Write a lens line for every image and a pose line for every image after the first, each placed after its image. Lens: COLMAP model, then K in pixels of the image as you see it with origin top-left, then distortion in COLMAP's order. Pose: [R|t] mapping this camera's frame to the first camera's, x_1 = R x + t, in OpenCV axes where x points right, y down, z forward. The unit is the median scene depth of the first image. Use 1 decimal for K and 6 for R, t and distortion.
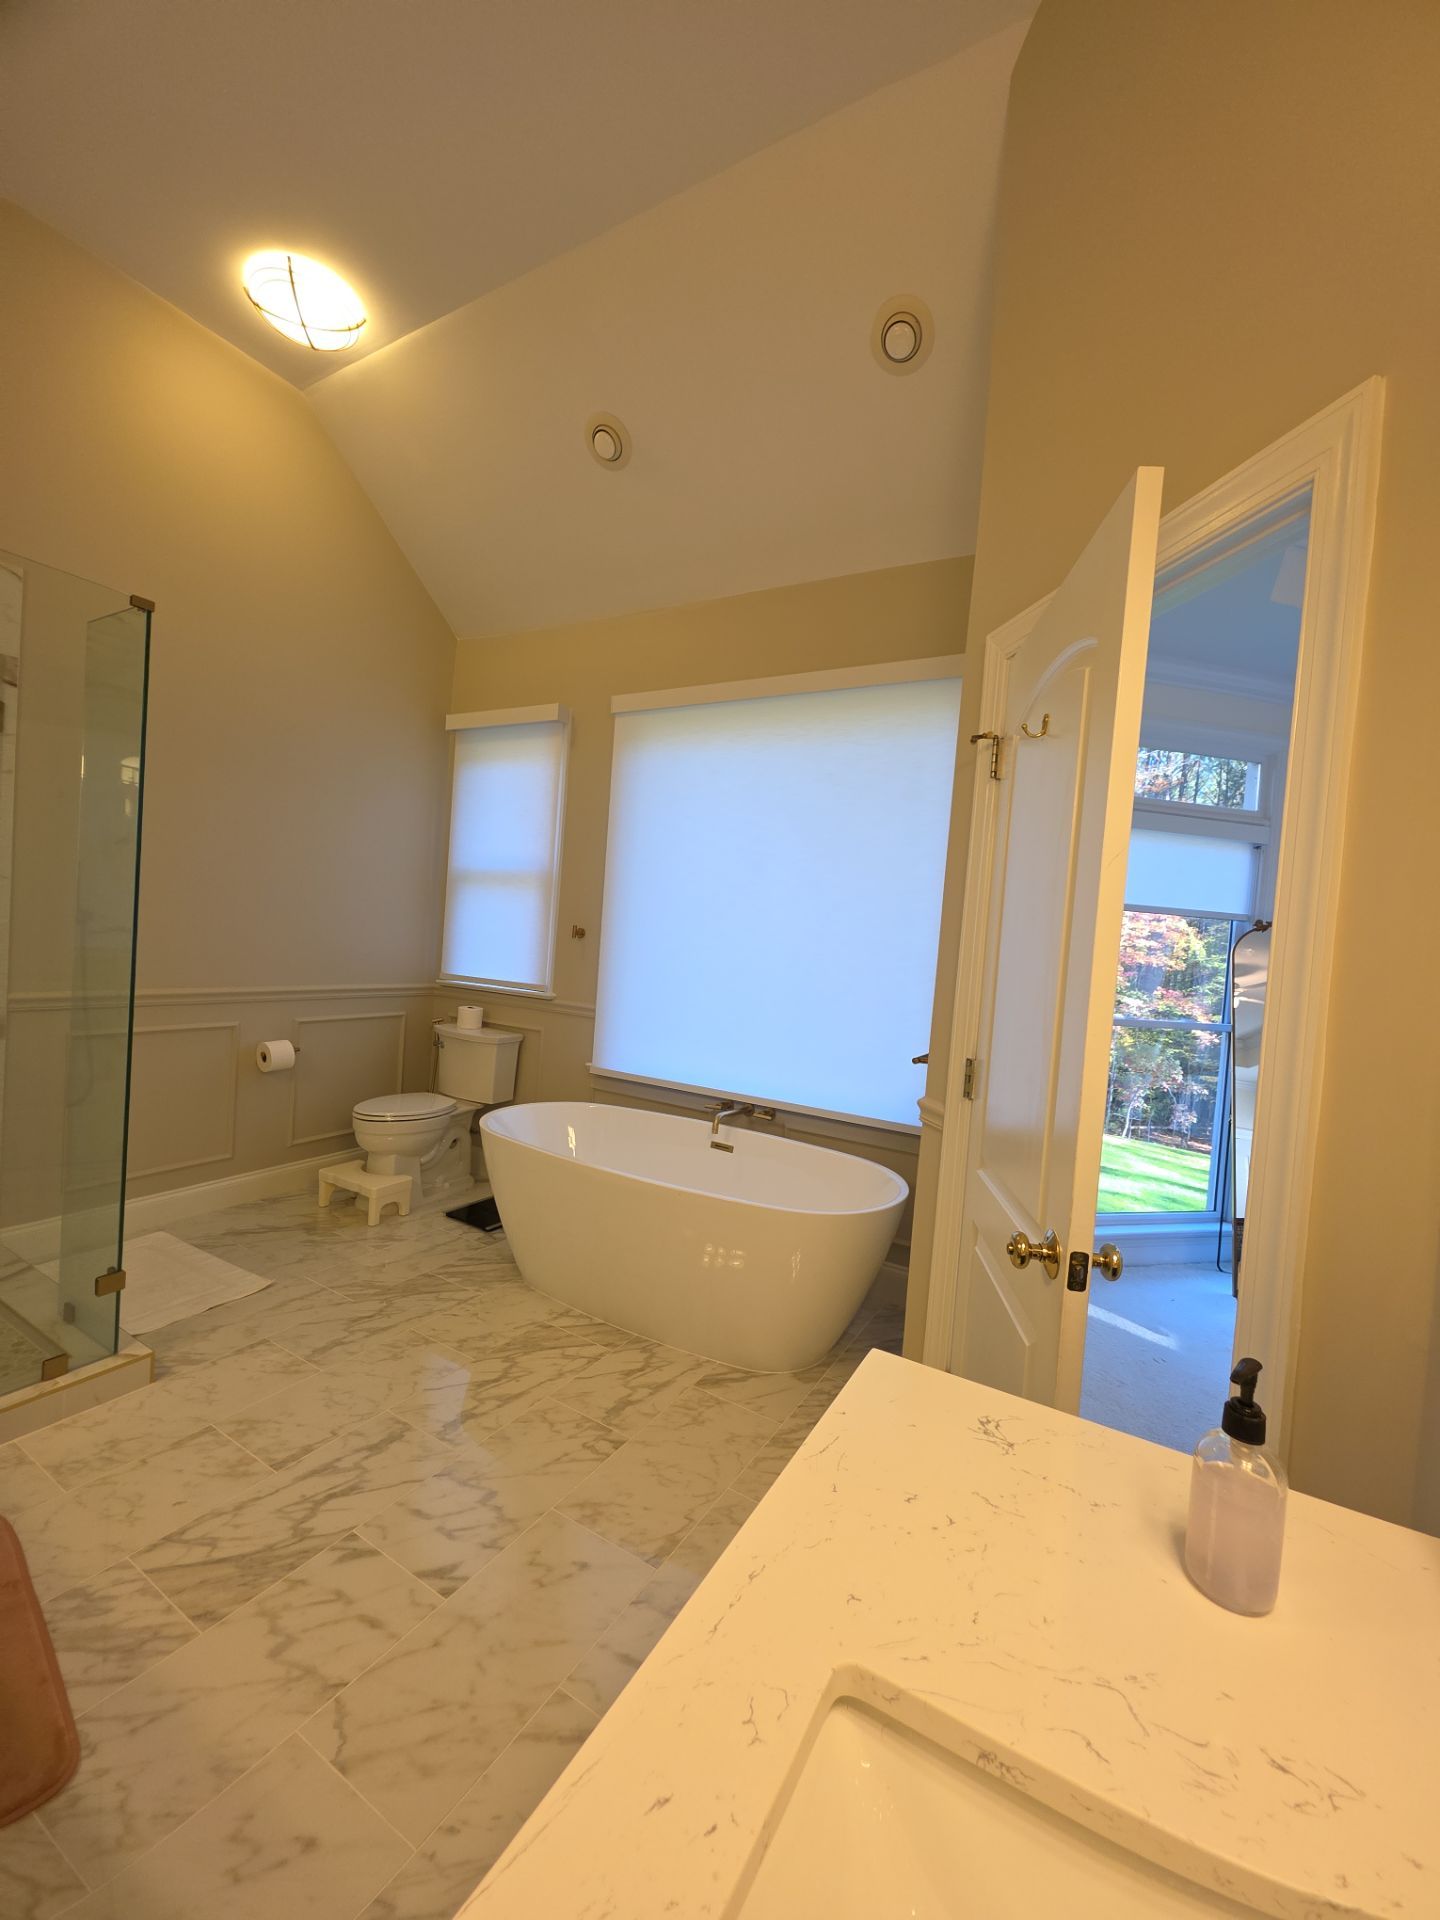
lens RADIAL K [[760.0, 0, 720.0], [0, 760.0, 961.1], [0, 0, 1]] dist [0.017327, -0.009582]
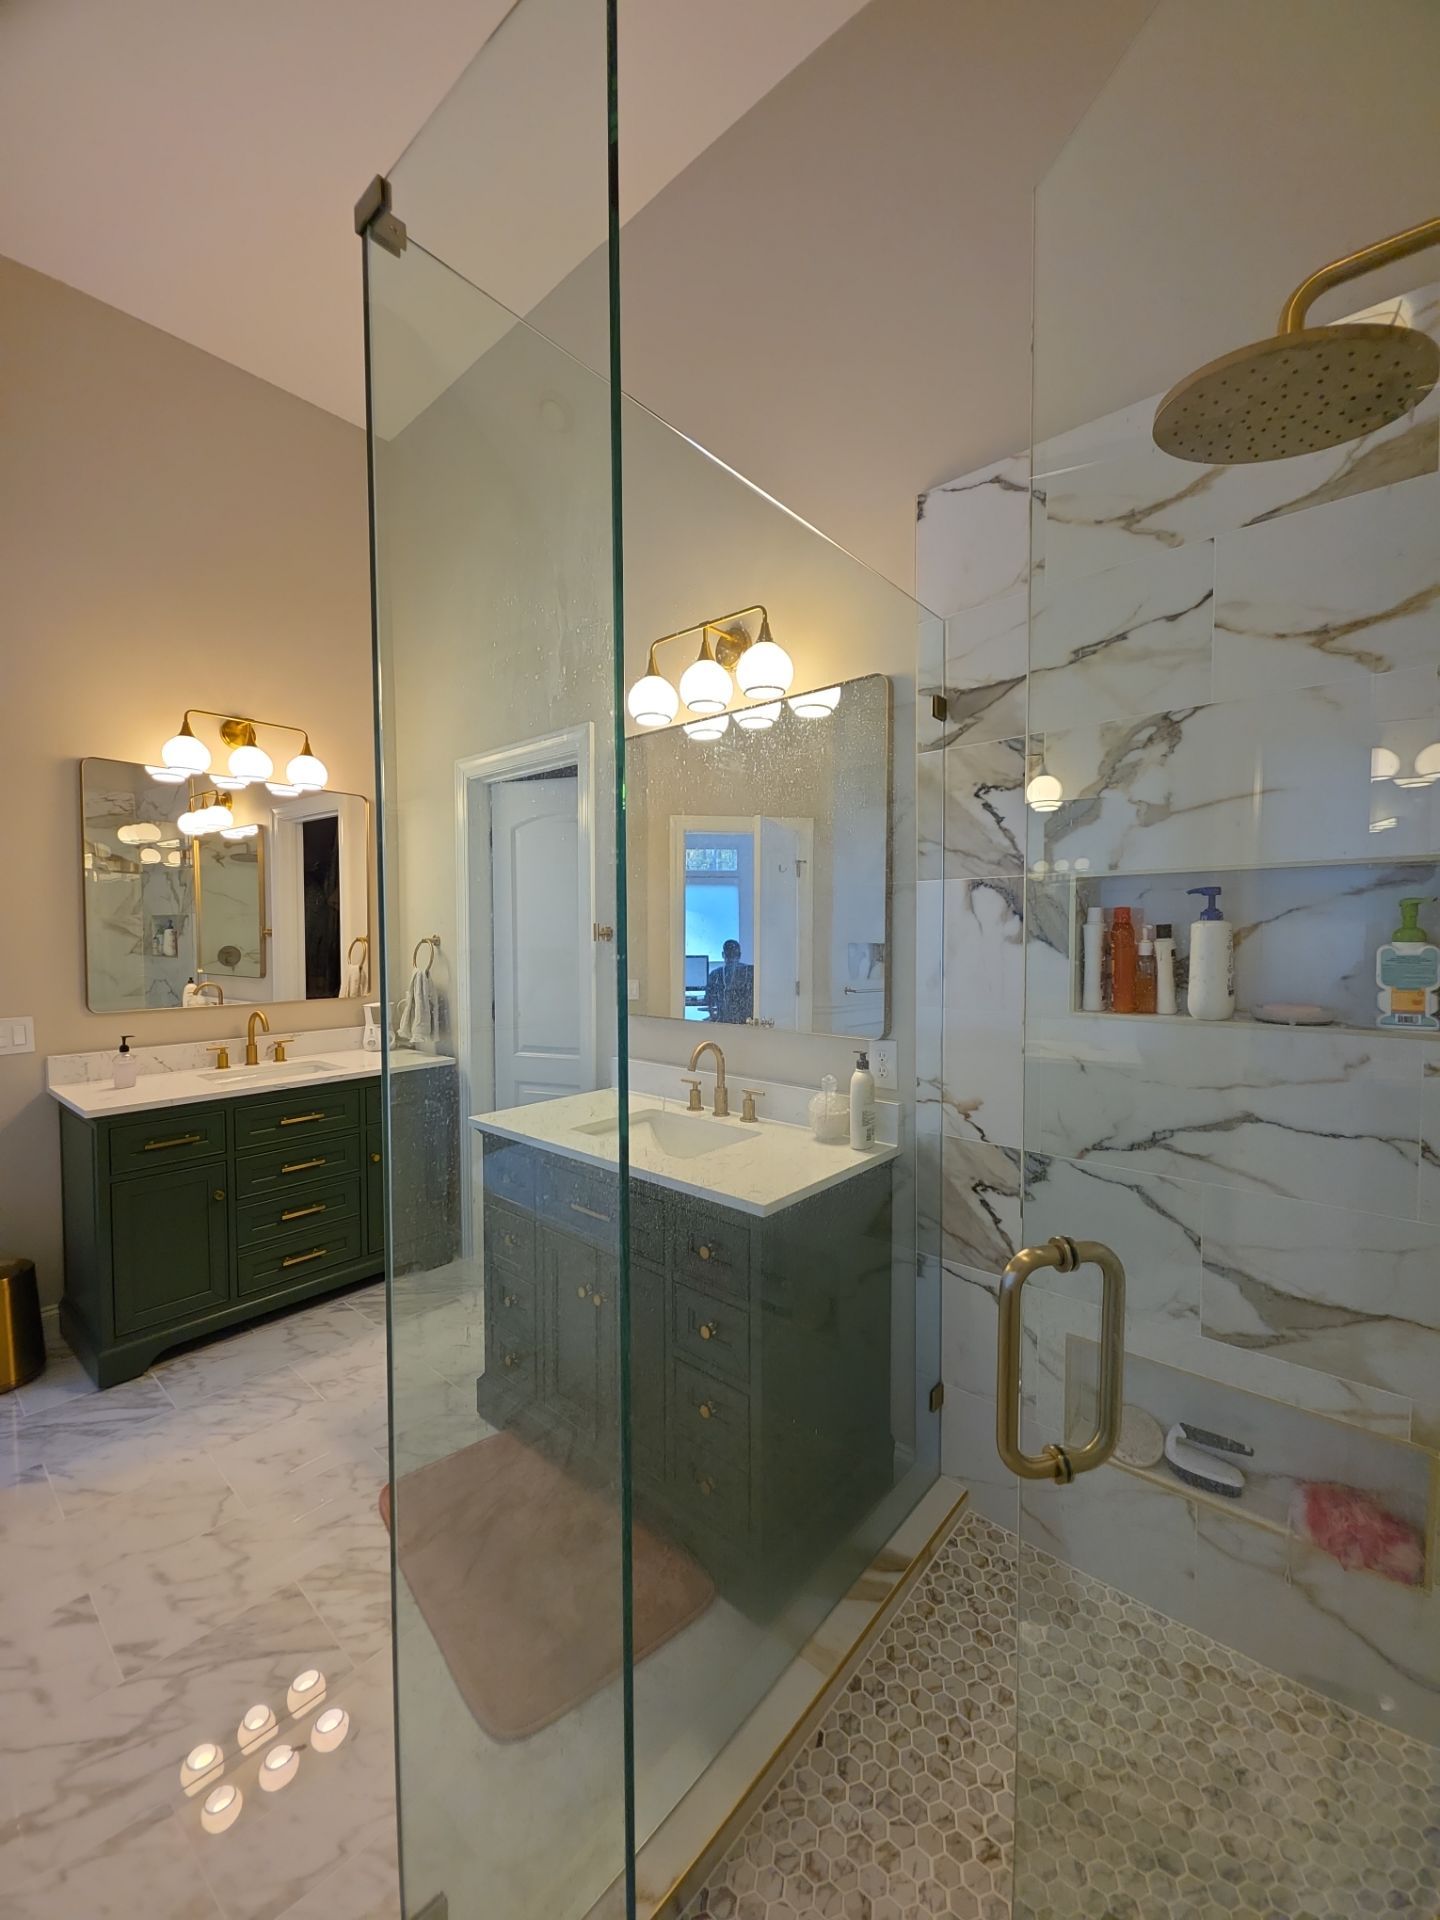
lens RADIAL K [[757.4, 0, 717.6], [0, 757.4, 961.6], [0, 0, 1]] dist [0.013325, -0.007817]
pose [[-0.981642, -0.074946, 0.175392, -0.775430], [-0.060855, 0.994573, 0.084391, -0.110505], [-0.180765, 0.072168, -0.980875, 1.050510]]
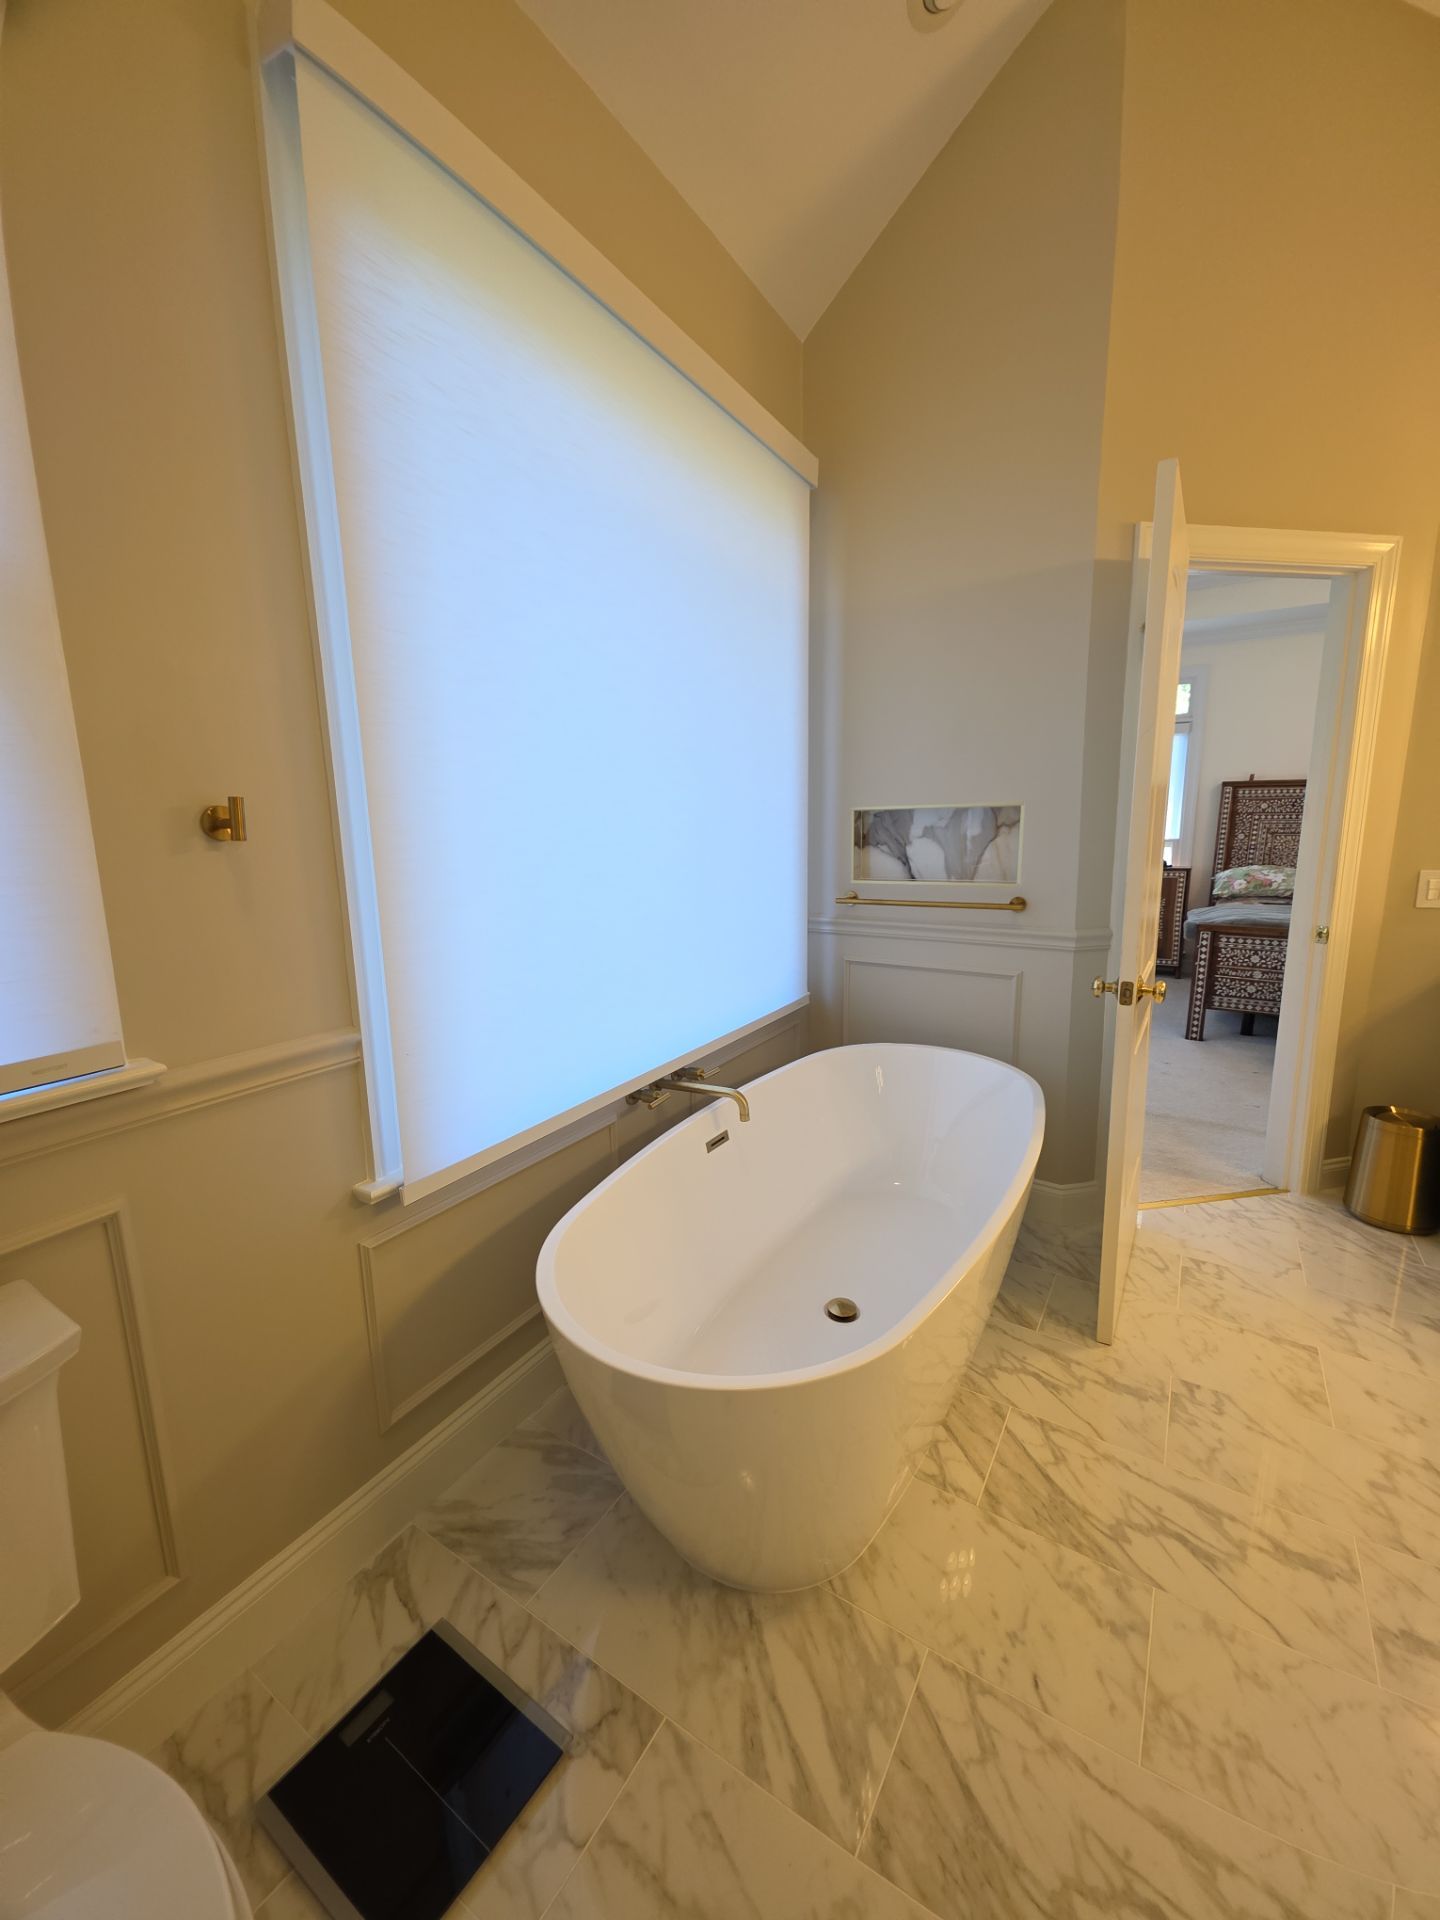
lens RADIAL K [[757.4, 0, 717.6], [0, 757.4, 961.6], [0, 0, 1]] dist [0.013325, -0.007817]
pose [[0.032050, -0.249919, 0.967736, -0.674300], [0.048174, 0.967495, 0.248261, -0.069292], [-0.998325, 0.038663, 0.043048, 1.137016]]
